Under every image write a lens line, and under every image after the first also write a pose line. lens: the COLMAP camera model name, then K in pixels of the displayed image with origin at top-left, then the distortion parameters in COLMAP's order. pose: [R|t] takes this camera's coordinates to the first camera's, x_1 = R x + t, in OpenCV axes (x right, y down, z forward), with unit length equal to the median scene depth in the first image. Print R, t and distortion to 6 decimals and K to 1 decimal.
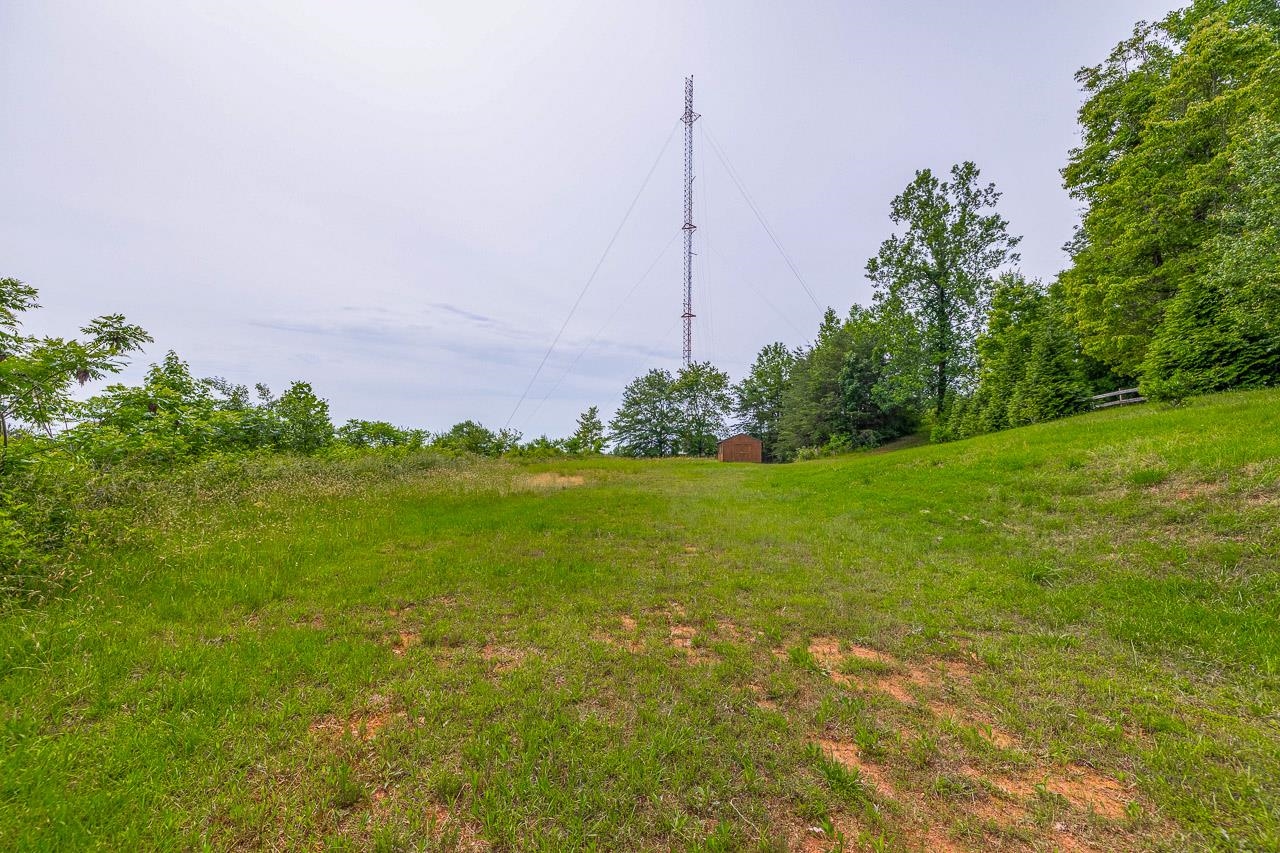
lens RADIAL K [[548.4, 0, 640.0], [0, 548.4, 426.5], [0, 0, 1]] dist [-0.002864, -0.007064]
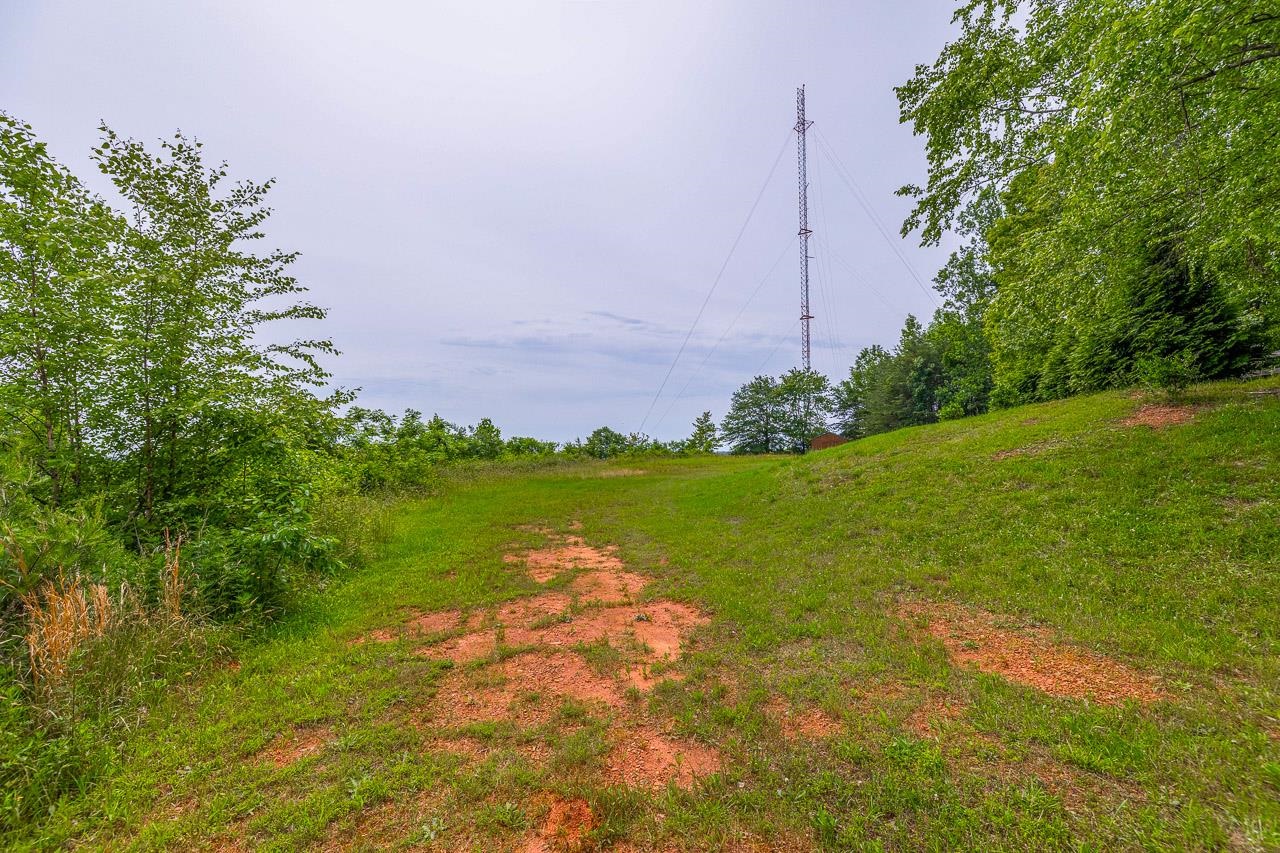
lens RADIAL K [[548.4, 0, 640.0], [0, 548.4, 426.5], [0, 0, 1]] dist [-0.002864, -0.007064]
pose [[0.964295, -0.031329, -0.262972, 0.083298], [0.032543, 0.999470, 0.000261, -0.009792], [0.262824, -0.008809, 0.964804, -0.148081]]
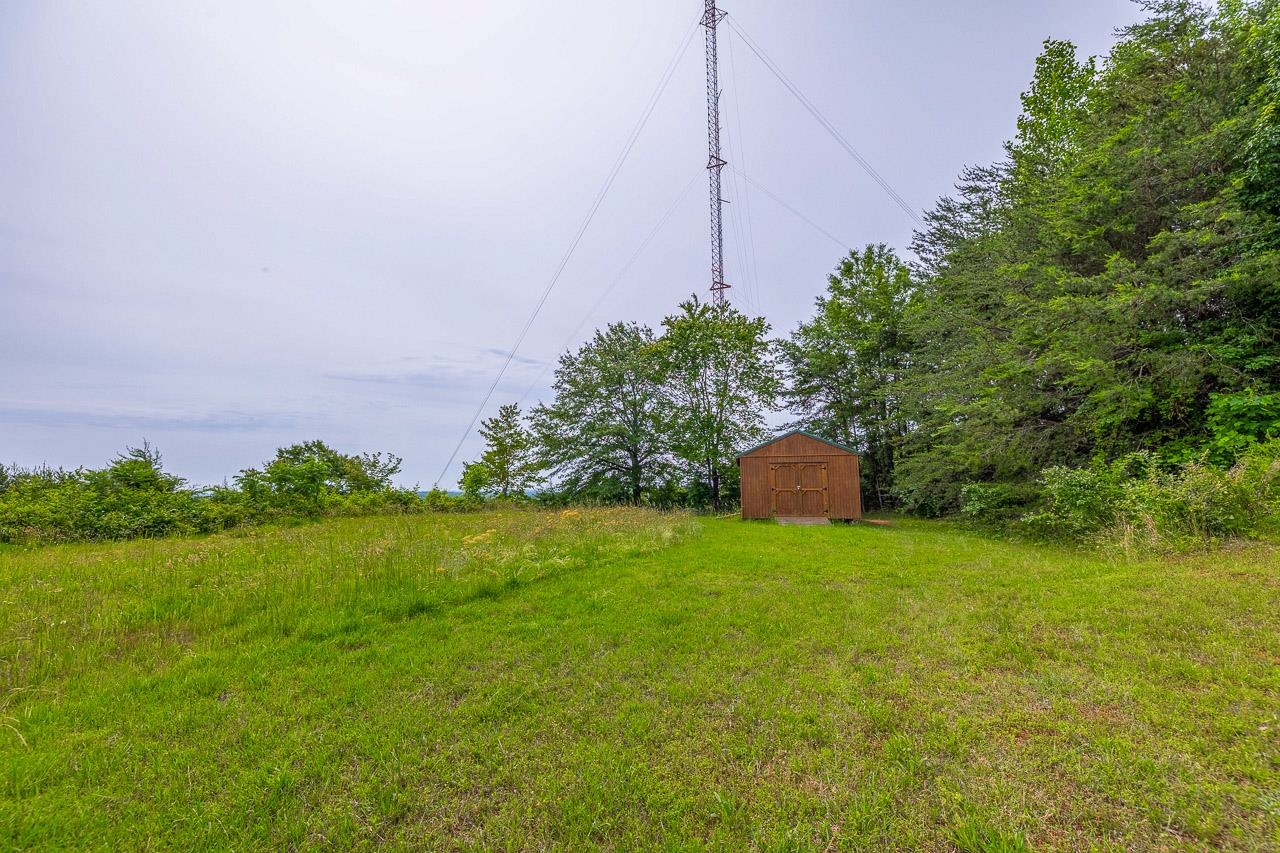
lens RADIAL K [[574.0, 0, 625.6], [0, 574.0, 421.0], [0, 0, 1]] dist [-0.000828, -0.000079]
pose [[0.990561, -0.036929, -0.132007, 0.099651], [0.026263, 0.996315, -0.081647, 0.028493], [0.134536, 0.077410, 0.987881, 0.489967]]
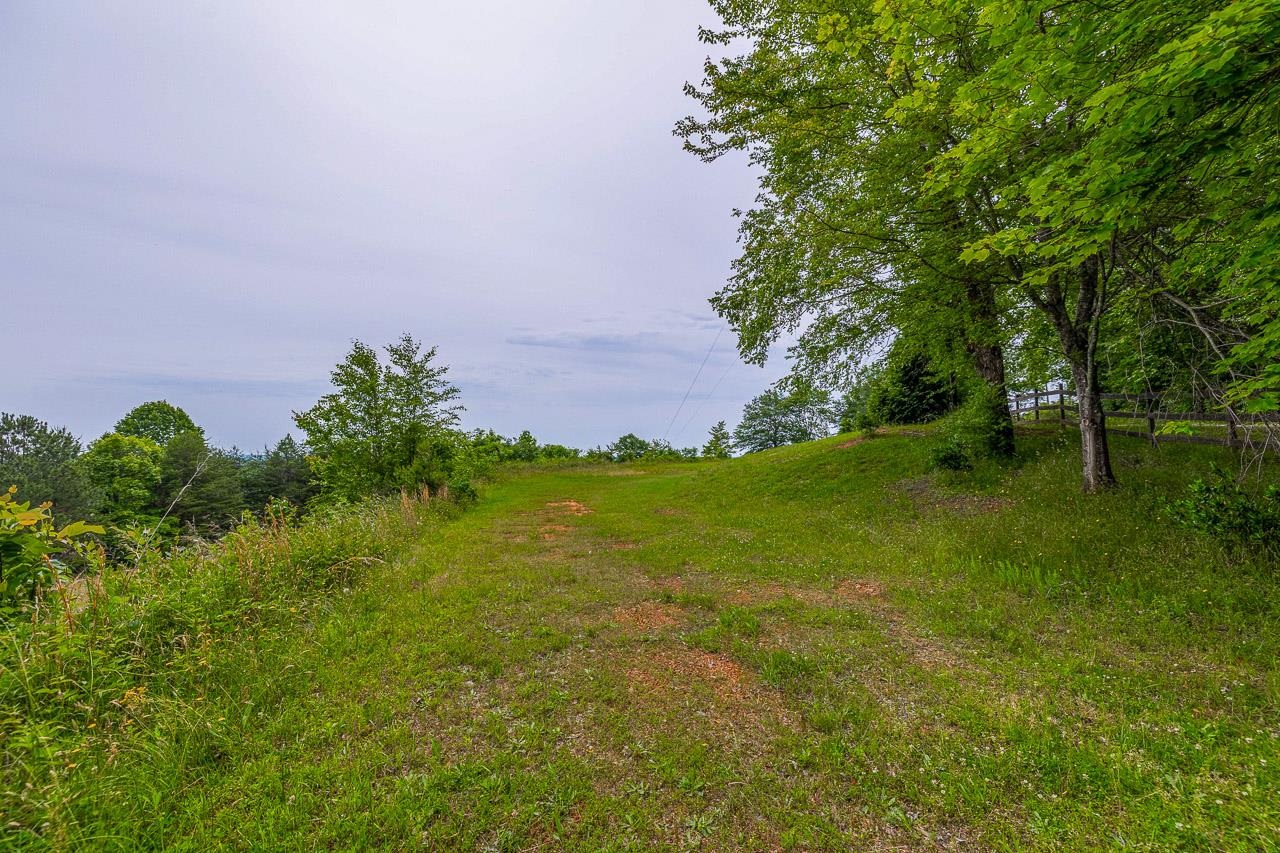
lens RADIAL K [[548.4, 0, 640.0], [0, 548.4, 426.5], [0, 0, 1]] dist [-0.002864, -0.007064]
pose [[0.945679, -0.025466, -0.324102, 0.151695], [0.023618, 0.999675, -0.009632, -0.016064], [0.324242, 0.001454, 0.945973, -0.266866]]
